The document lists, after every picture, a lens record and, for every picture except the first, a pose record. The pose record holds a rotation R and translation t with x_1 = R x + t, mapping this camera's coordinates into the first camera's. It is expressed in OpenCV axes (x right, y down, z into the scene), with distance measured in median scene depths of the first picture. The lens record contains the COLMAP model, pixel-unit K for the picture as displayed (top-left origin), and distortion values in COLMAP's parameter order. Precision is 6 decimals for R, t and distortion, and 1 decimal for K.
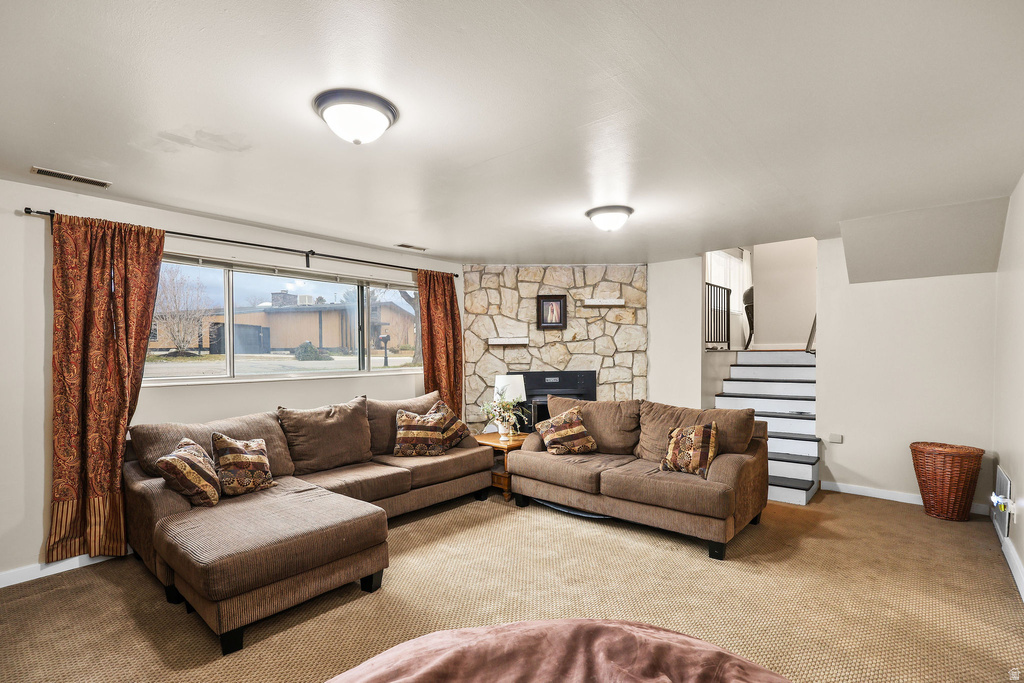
lens RADIAL K [[494.6, 0, 501.5], [0, 494.6, 361.2], [0, 0, 1]] dist [0.000320, 0.000059]
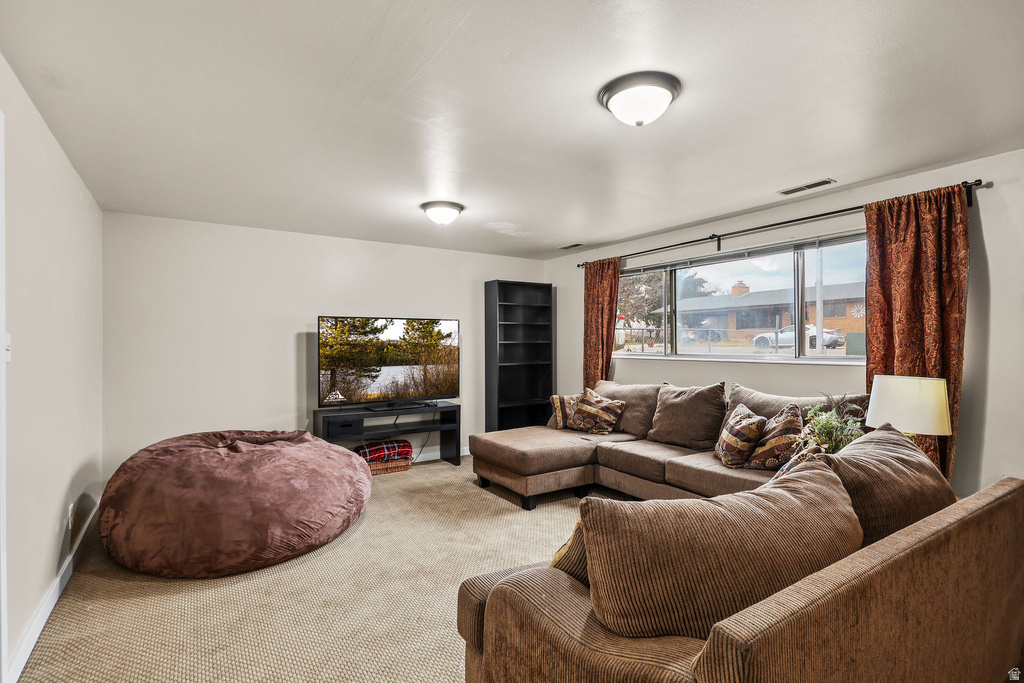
lens RADIAL K [[488.6, 0, 503.1], [0, 488.6, 340.4], [0, 0, 1]] dist [0.000829, 0.000091]
pose [[-0.288082, 0.005108, -0.957592, 0.519752], [-0.008245, 0.999935, 0.007814, -0.008043], [0.957570, 0.010146, -0.288021, 0.648035]]
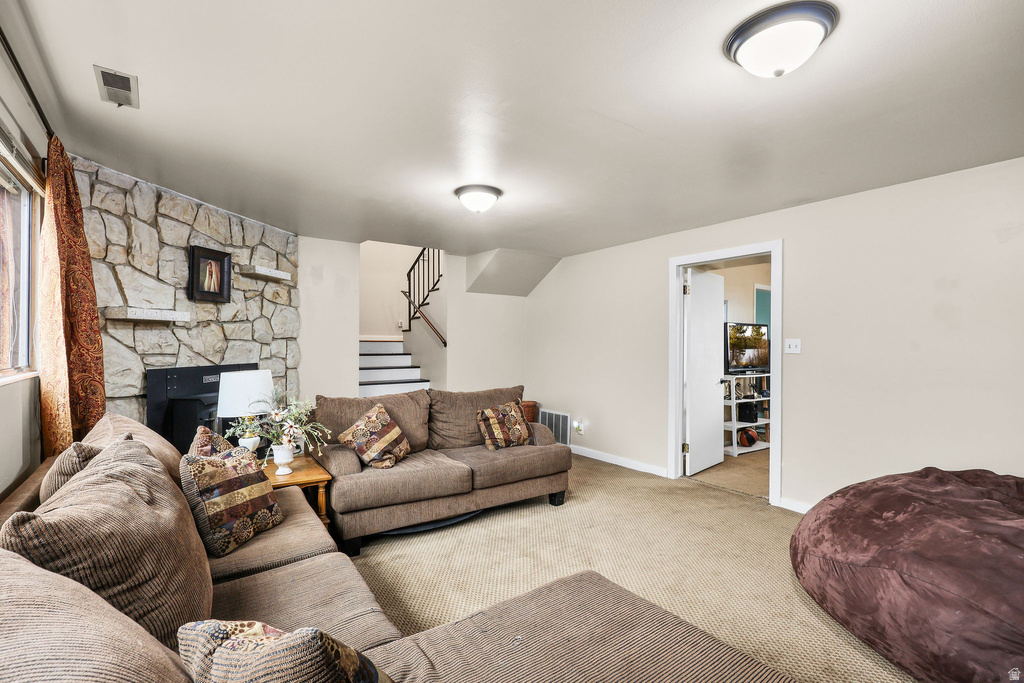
lens RADIAL K [[475.5, 0, 514.1], [0, 475.5, 347.1], [0, 0, 1]] dist [-0.001004, -0.000114]
pose [[0.219167, 0.007065, 0.975662, -0.422617], [0.011259, 0.999889, -0.009770, 0.006285], [-0.975622, 0.013127, 0.219063, 0.467247]]
